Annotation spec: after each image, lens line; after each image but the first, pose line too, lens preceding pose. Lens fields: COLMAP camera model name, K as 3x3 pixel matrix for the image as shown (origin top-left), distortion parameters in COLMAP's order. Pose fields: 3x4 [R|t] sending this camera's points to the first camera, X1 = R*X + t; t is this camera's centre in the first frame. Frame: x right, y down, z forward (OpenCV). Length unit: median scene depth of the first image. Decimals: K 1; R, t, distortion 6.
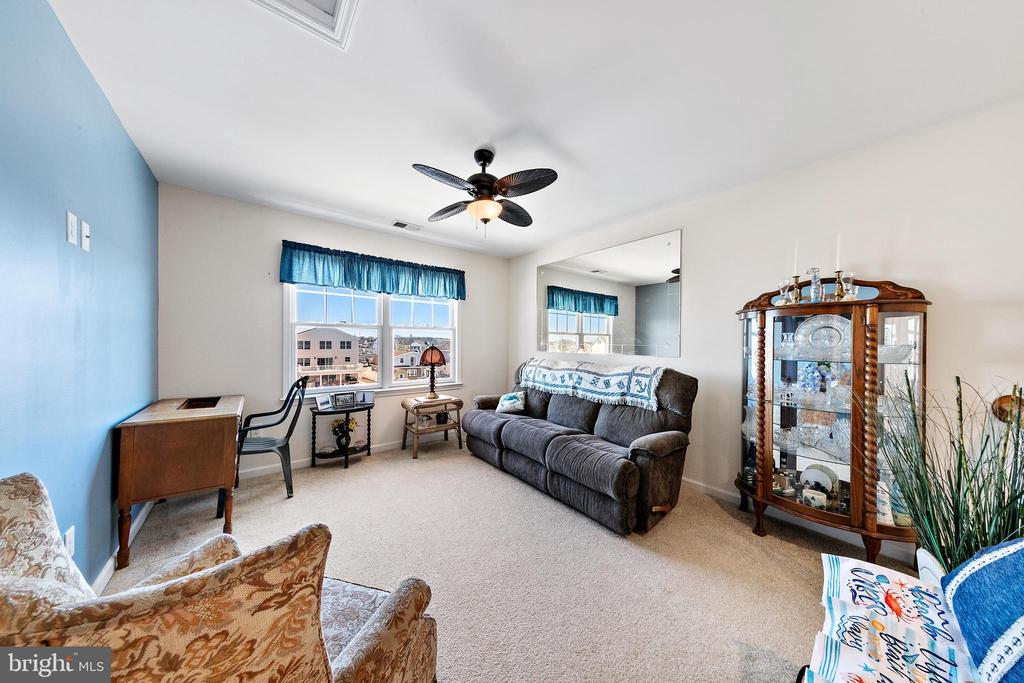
lens RADIAL K [[317.1, 0, 512.0], [0, 317.1, 341.5], [0, 0, 1]] dist [0.000236, 0.000021]
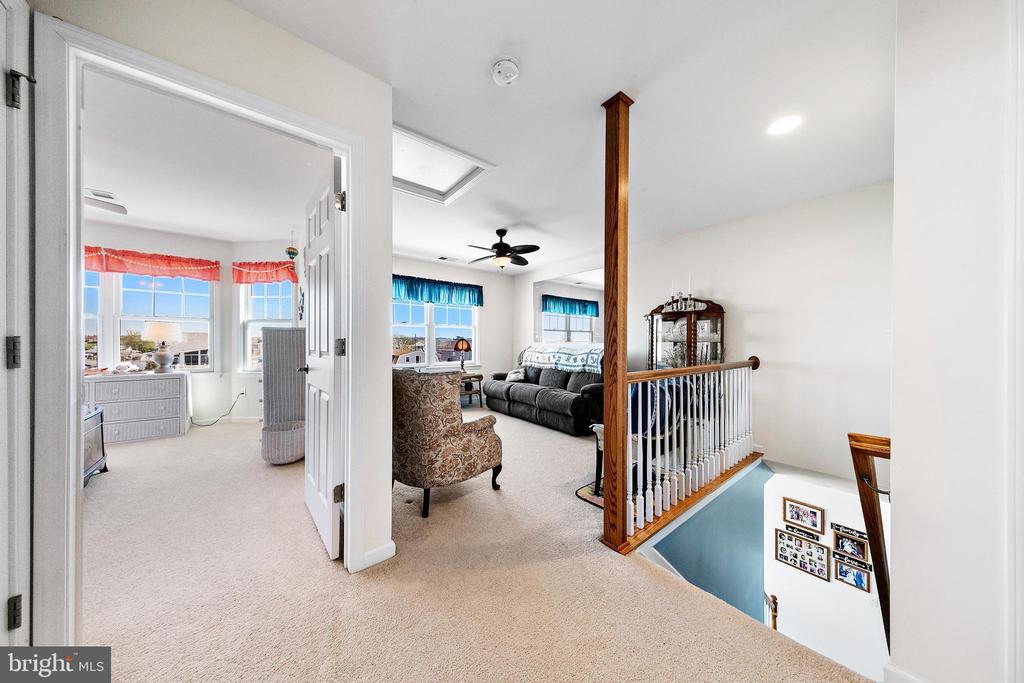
lens RADIAL K [[317.1, 0, 512.0], [0, 317.1, 341.5], [0, 0, 1]] dist [0.000236, 0.000021]
pose [[0.999963, -0.001670, -0.008415, -0.007352], [0.001682, 0.999998, 0.001427, 0.031994], [0.008413, -0.001441, 0.999964, -0.539739]]
